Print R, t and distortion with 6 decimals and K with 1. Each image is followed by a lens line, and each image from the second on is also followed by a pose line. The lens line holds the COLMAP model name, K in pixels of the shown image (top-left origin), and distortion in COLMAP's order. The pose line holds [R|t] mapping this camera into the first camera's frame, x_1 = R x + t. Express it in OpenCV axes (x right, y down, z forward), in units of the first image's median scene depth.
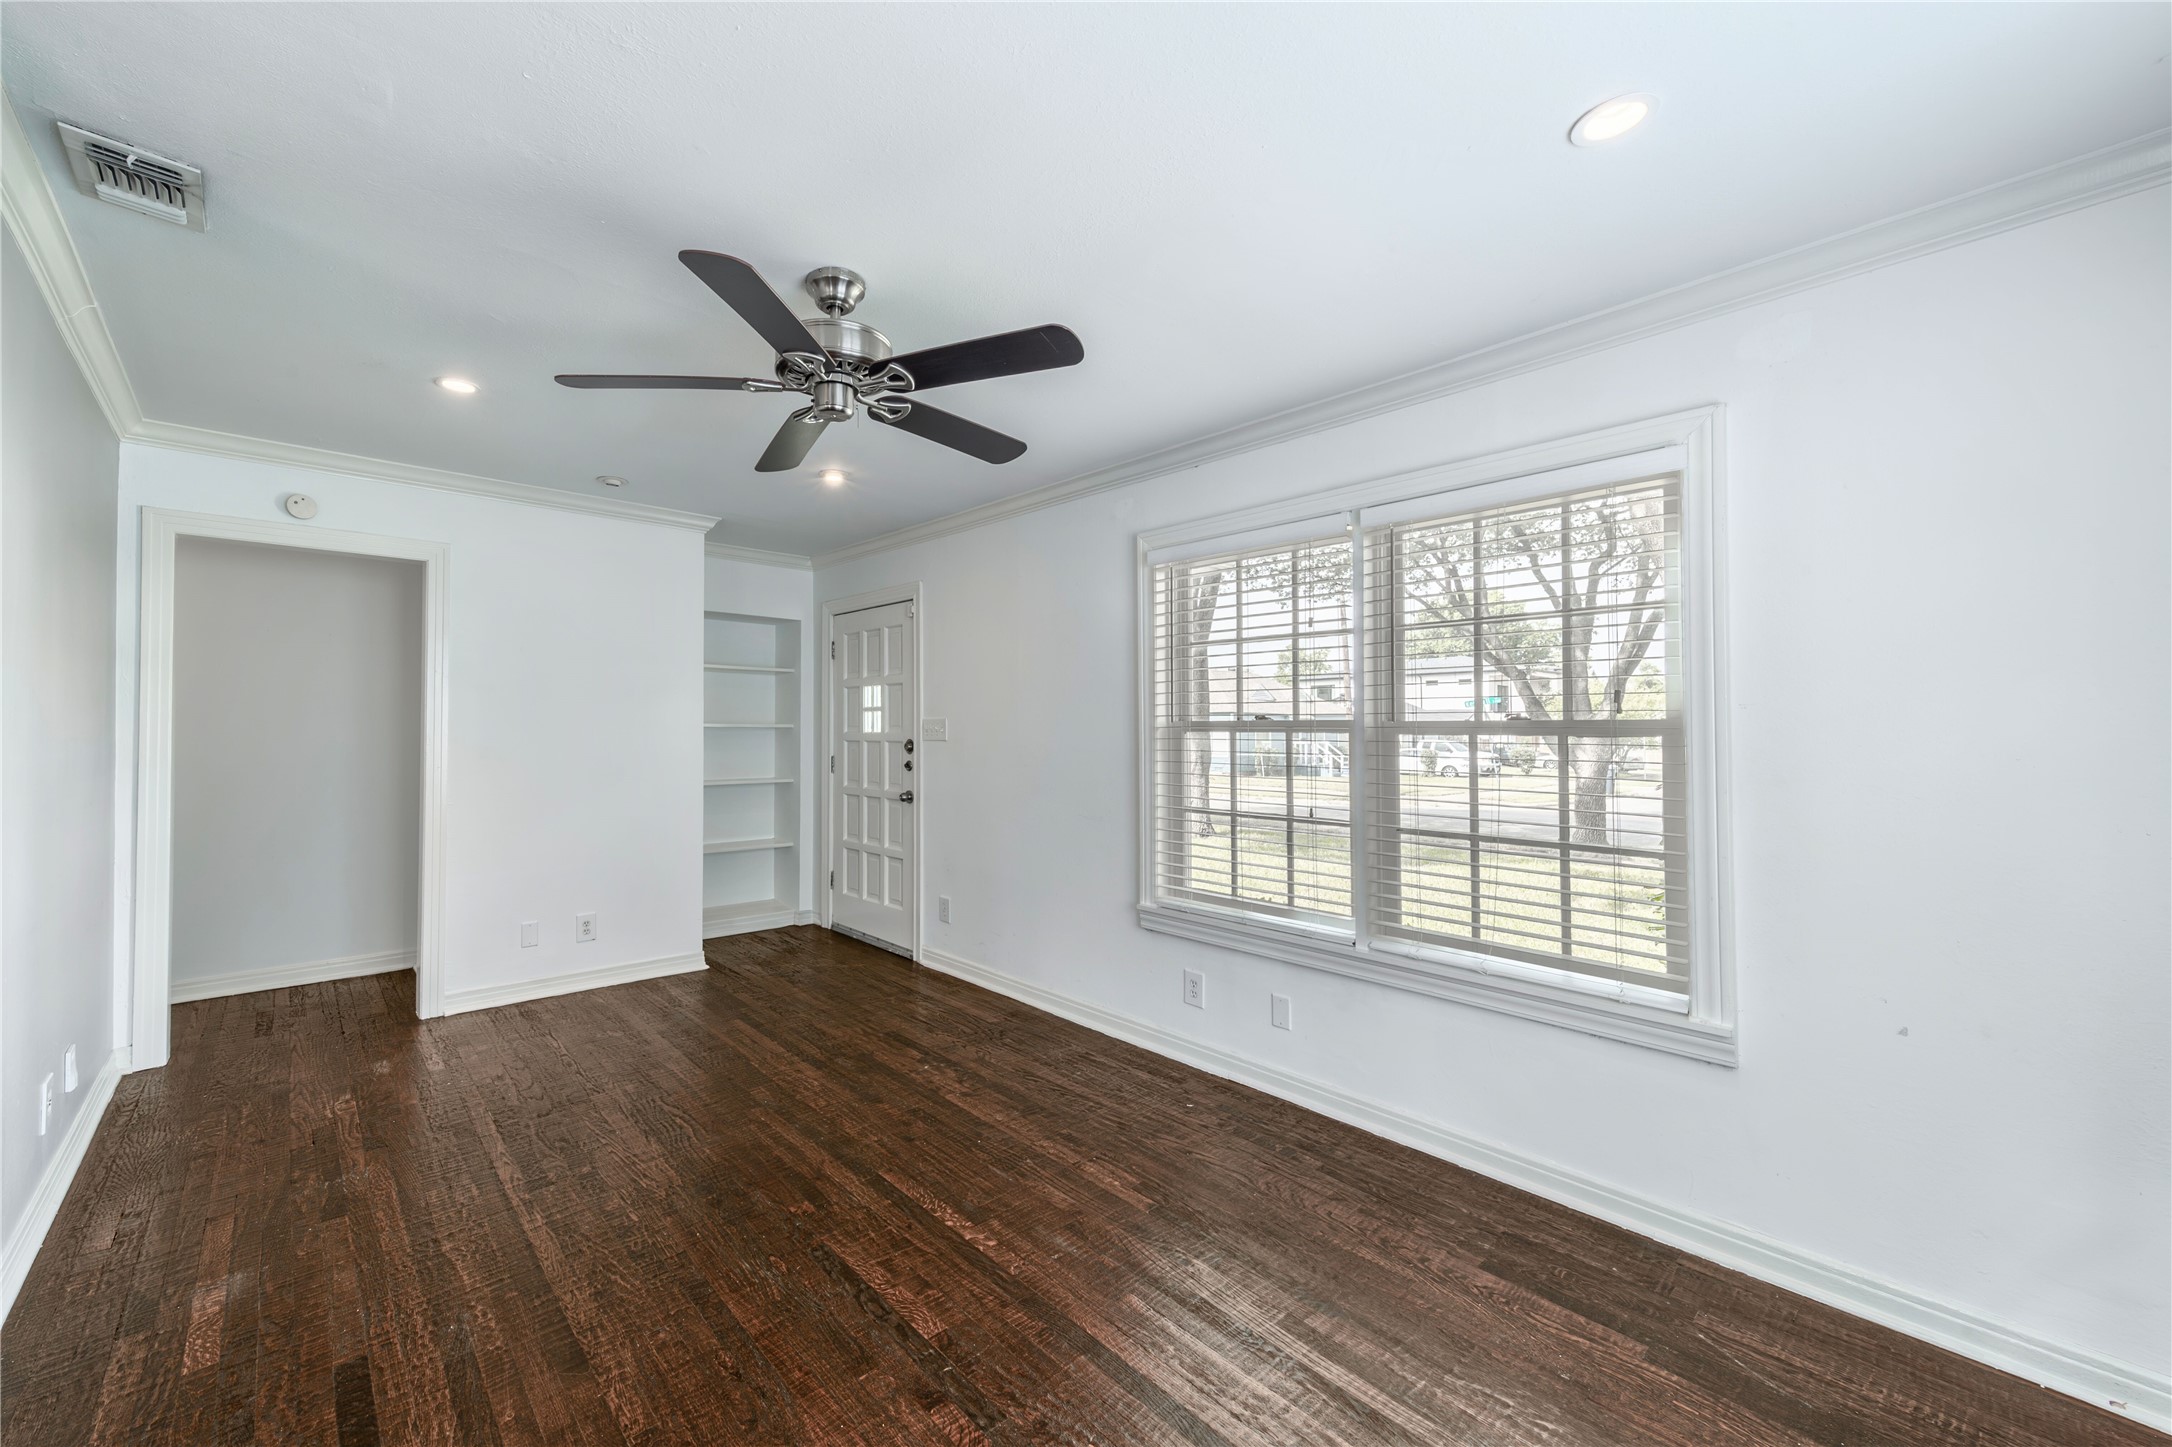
lens RADIAL K [[850.5, 0, 1086.0], [0, 850.5, 723.5], [0, 0, 1]] dist [-0.001628, -0.000141]
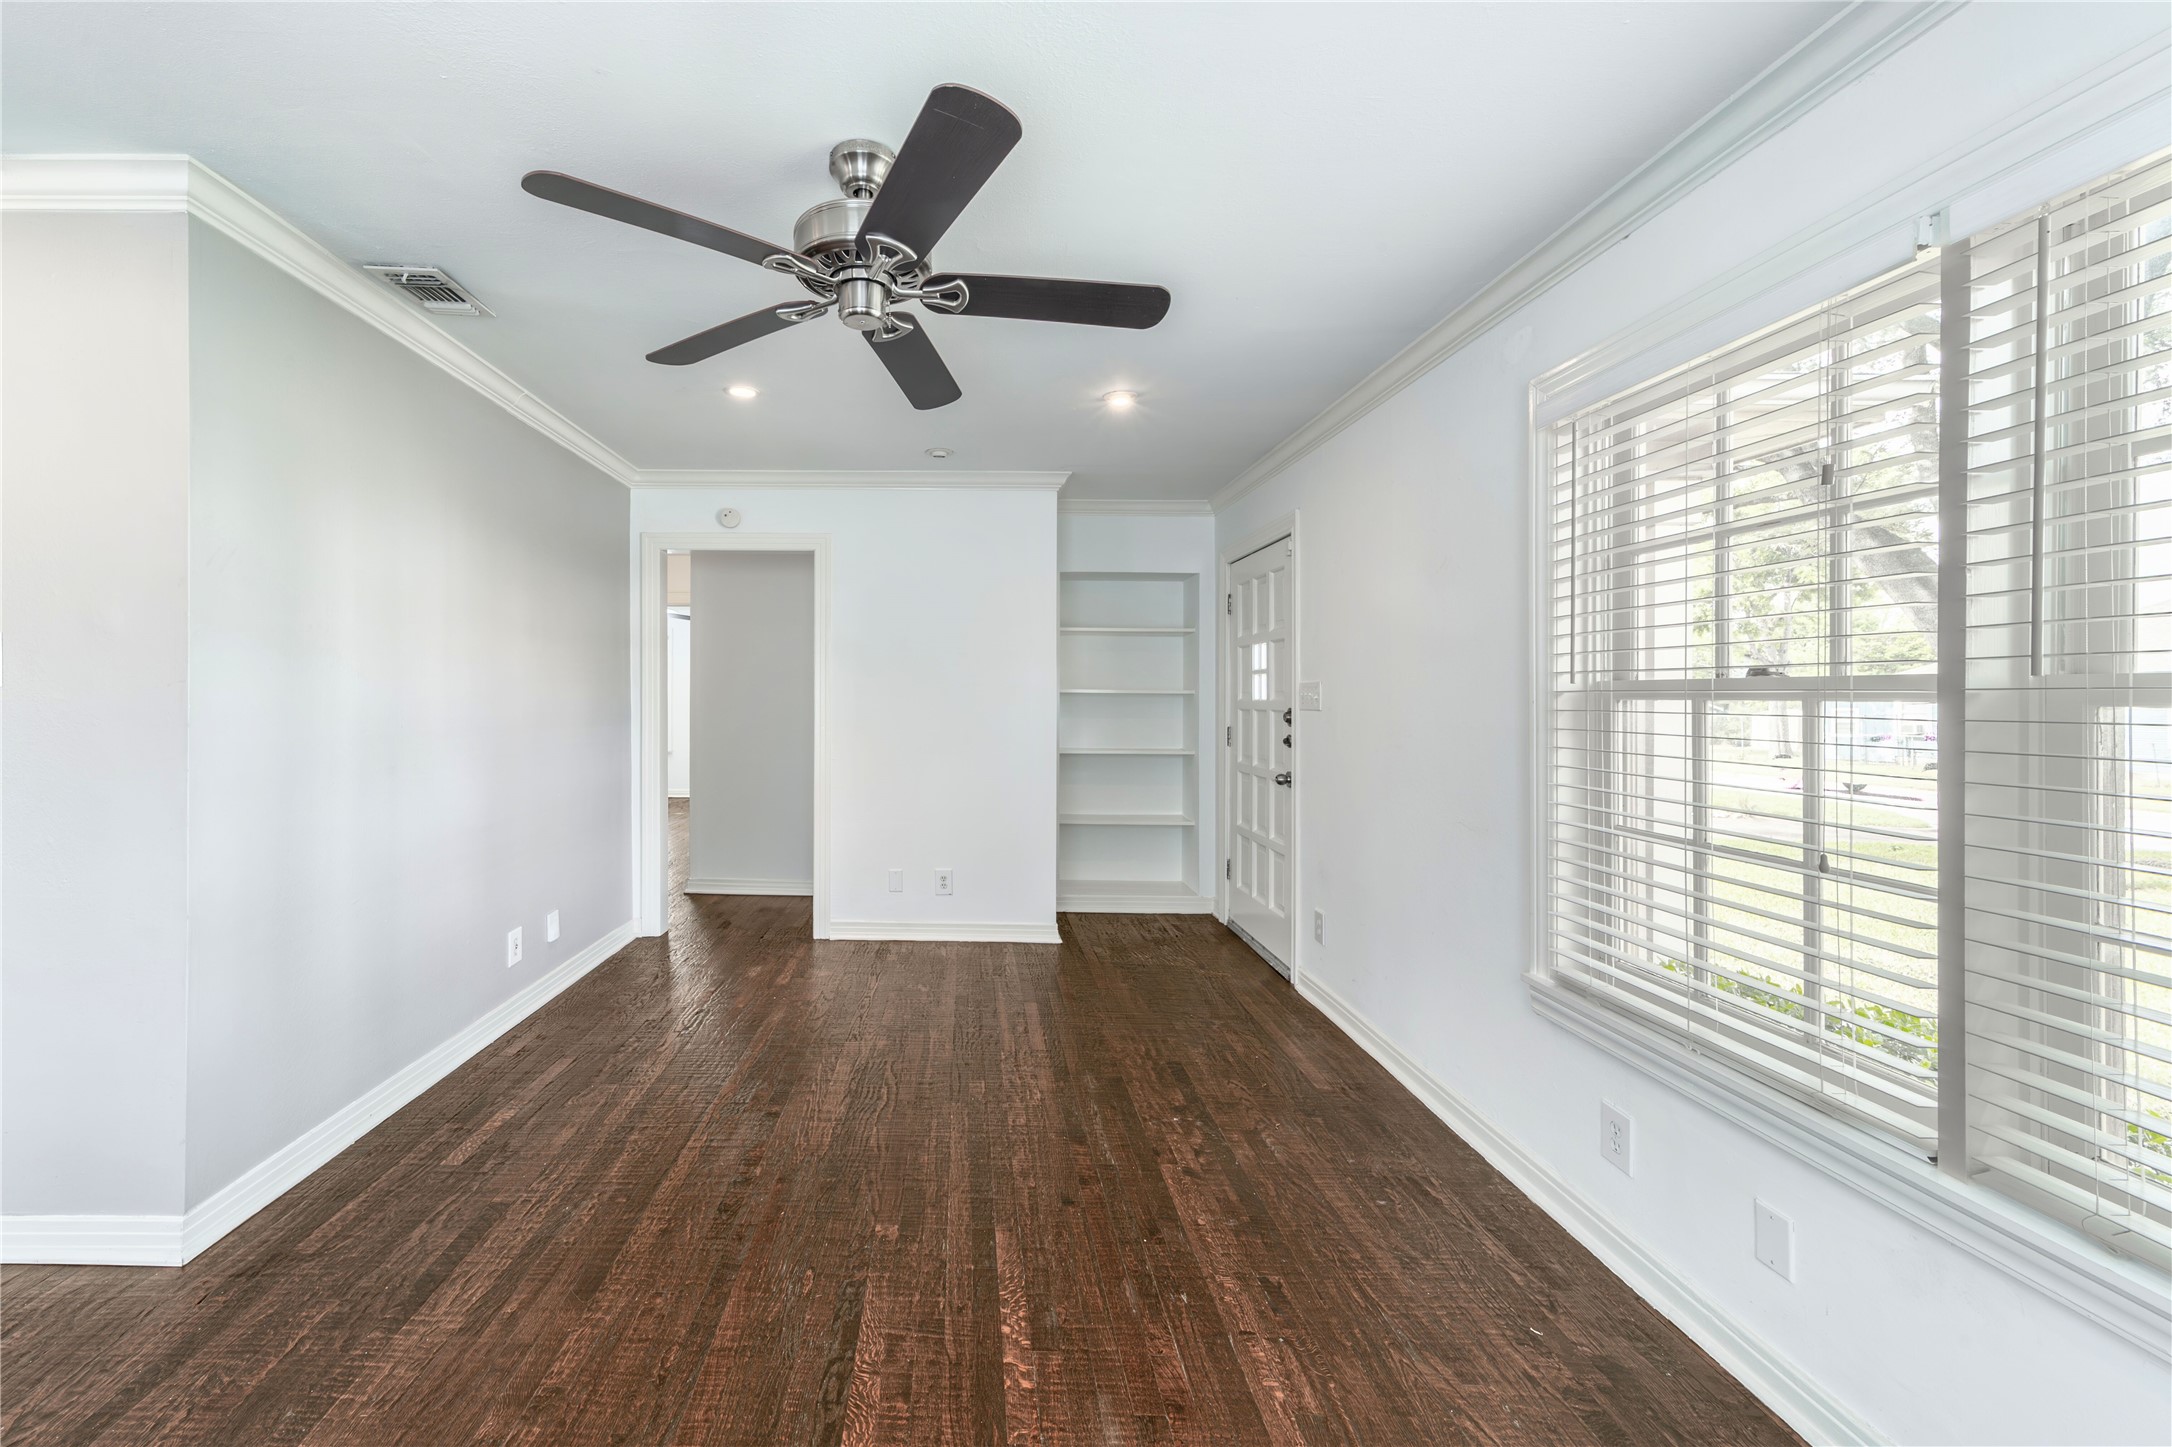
lens RADIAL K [[897.7, 0, 1093.4], [0, 897.7, 709.8], [0, 0, 1]] dist [0.000875, 0.000503]
pose [[0.715700, 0.012078, -0.698303, 0.309915], [0.001078, 0.999830, 0.018399, 0.005280], [0.698407, -0.013921, 0.715566, 0.320496]]
